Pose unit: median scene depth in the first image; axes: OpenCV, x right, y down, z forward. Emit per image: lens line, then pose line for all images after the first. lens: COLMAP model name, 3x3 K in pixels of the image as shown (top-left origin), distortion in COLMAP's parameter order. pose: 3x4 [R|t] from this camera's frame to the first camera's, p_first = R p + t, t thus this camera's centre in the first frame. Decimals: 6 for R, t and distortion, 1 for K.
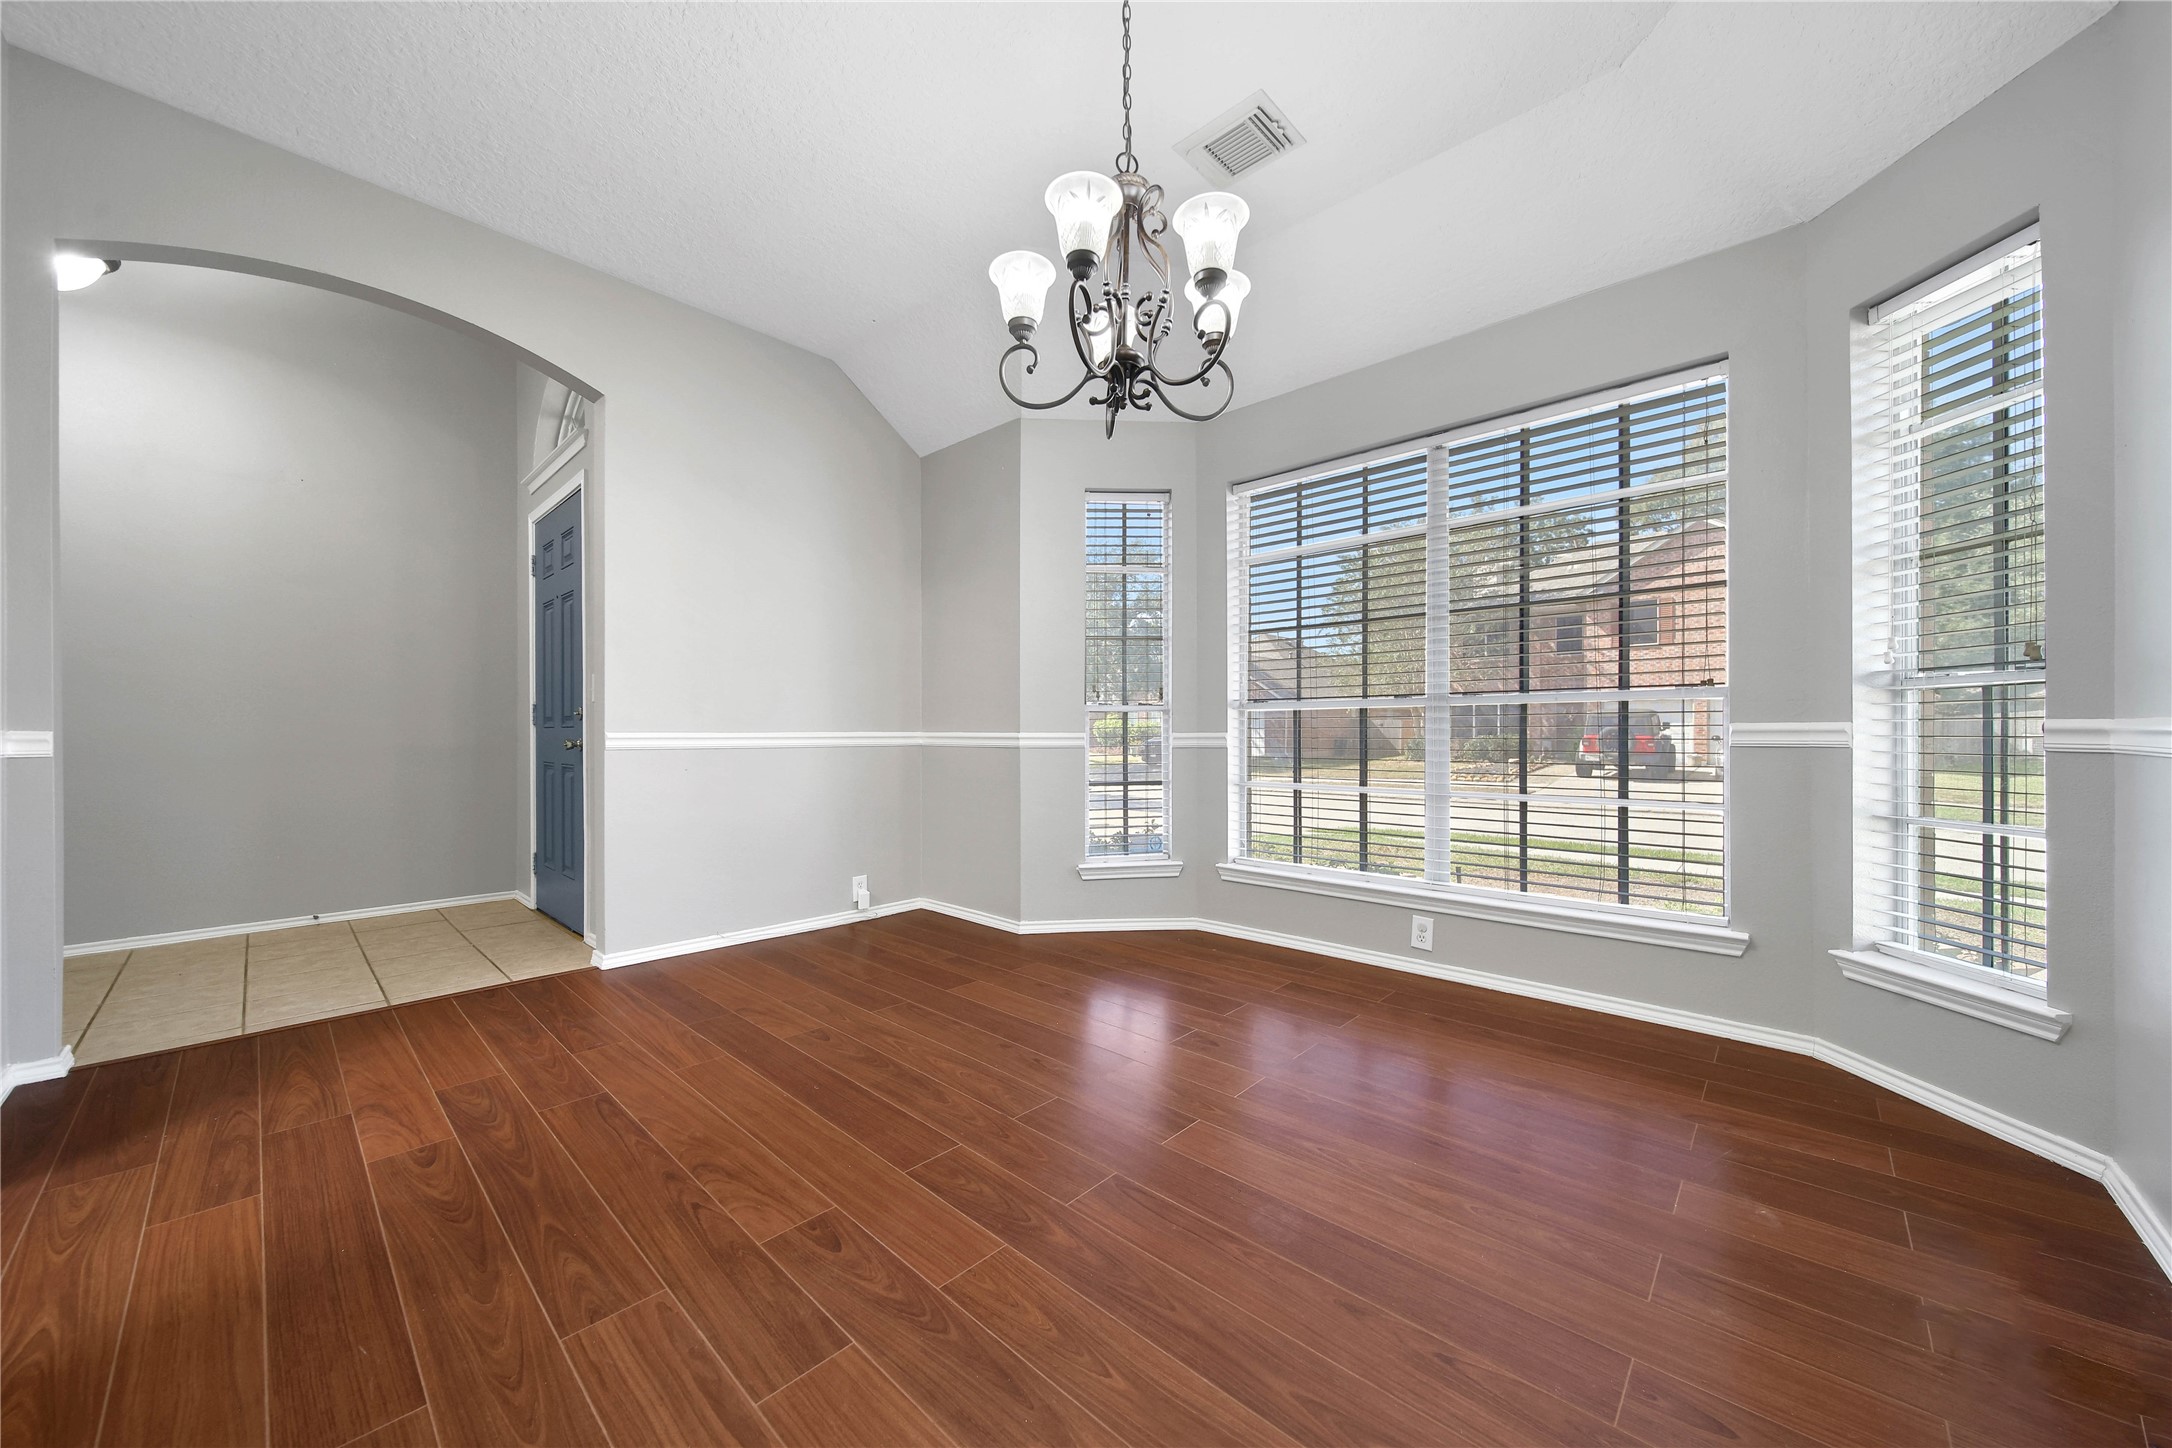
lens RADIAL K [[771.2, 0, 1075.3], [0, 771.2, 711.1], [0, 0, 1]] dist [-0.000355, -0.000748]
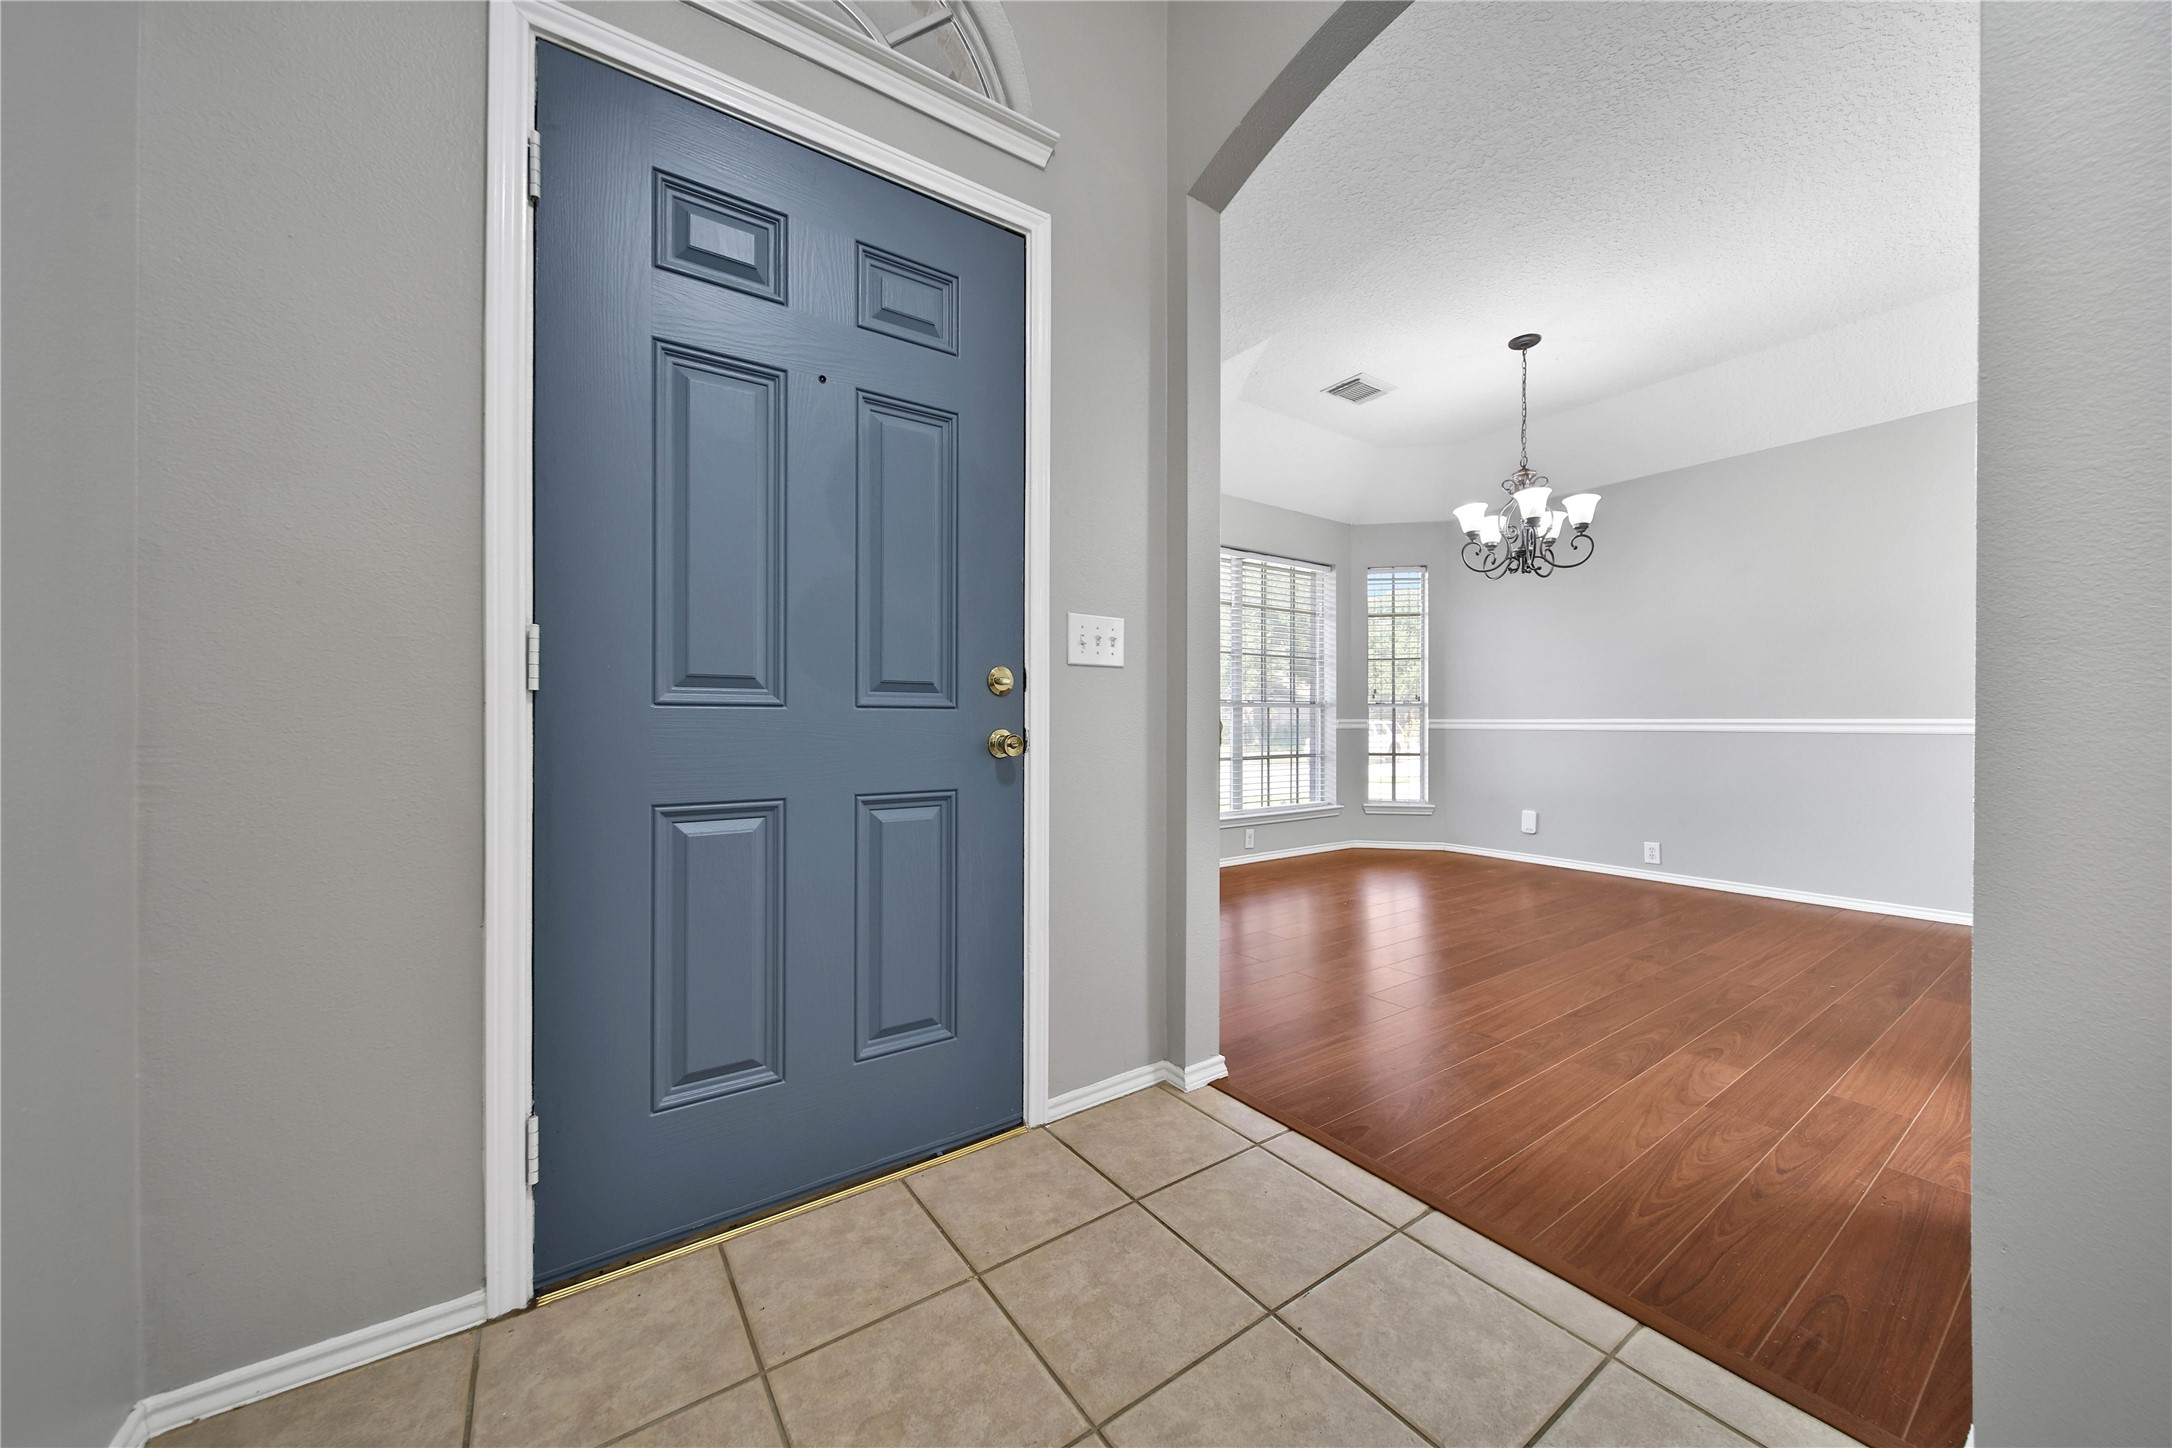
lens RADIAL K [[771.2, 0, 1079.2], [0, 771.2, 714.4], [0, 0, 1]] dist [-0.000355, -0.000748]
pose [[0.210654, 0.011948, 0.977488, -2.129783], [-0.028463, 0.999576, -0.006084, 0.048351], [-0.977146, -0.026541, 0.210905, 1.624148]]
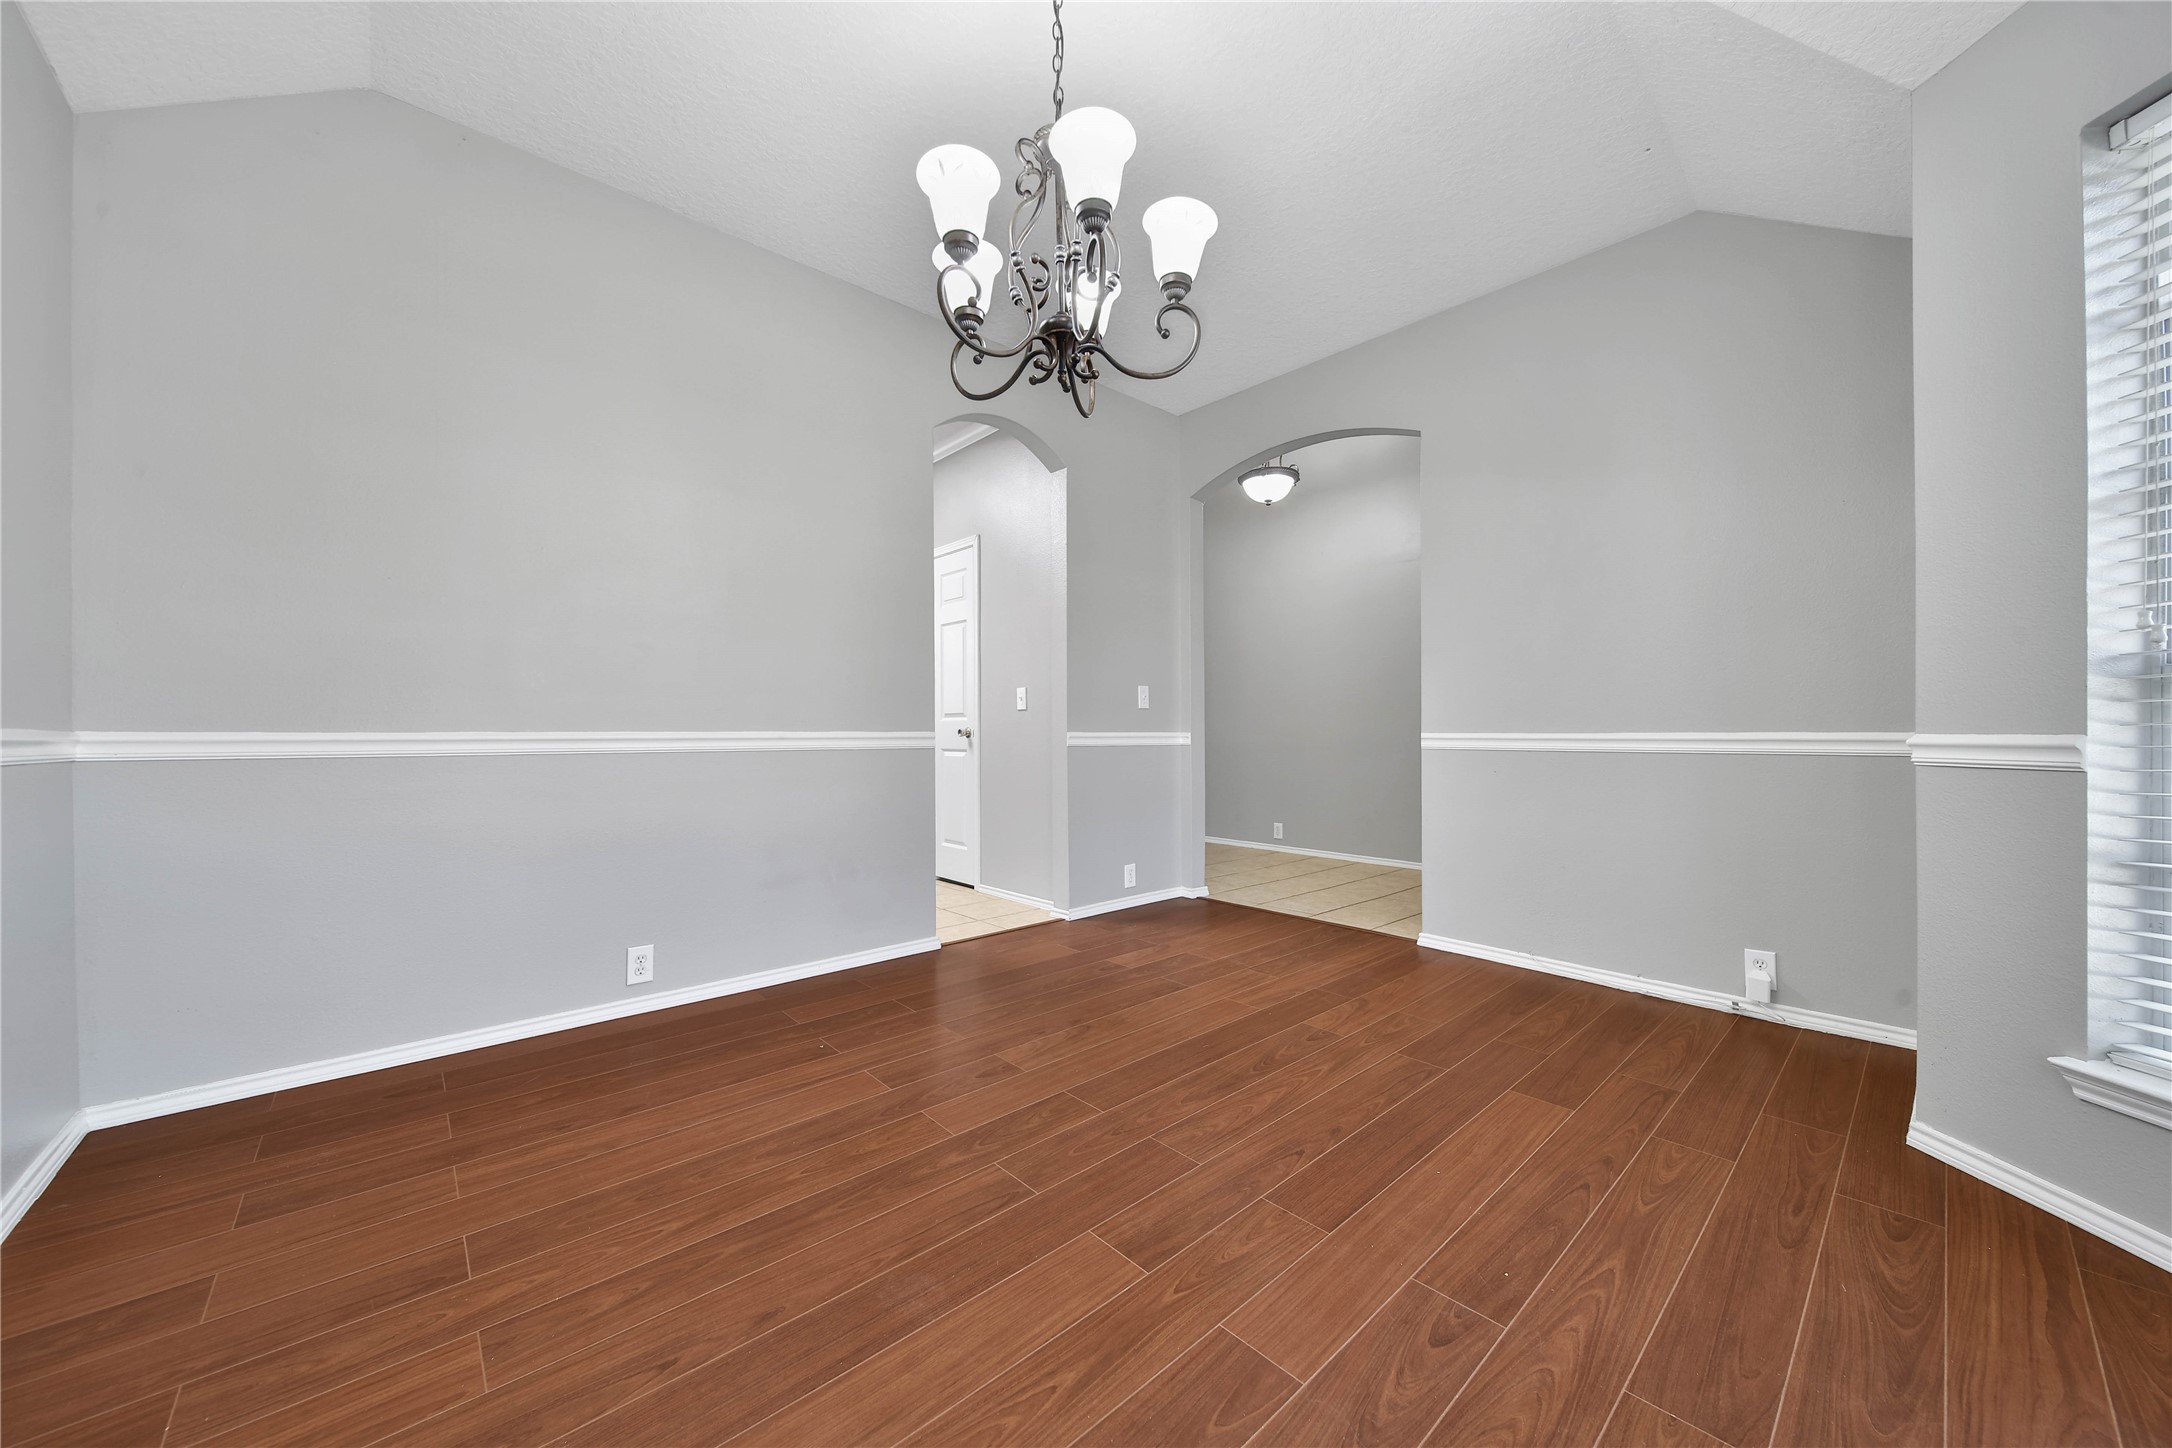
lens RADIAL K [[771.2, 0, 1093.0], [0, 771.2, 725.3], [0, 0, 1]] dist [-0.000355, -0.000748]
pose [[-0.077149, -0.008278, -0.996985, 0.891491], [0.028227, 0.999547, -0.010483, 0.024250], [0.996620, -0.028951, -0.076880, 1.022656]]
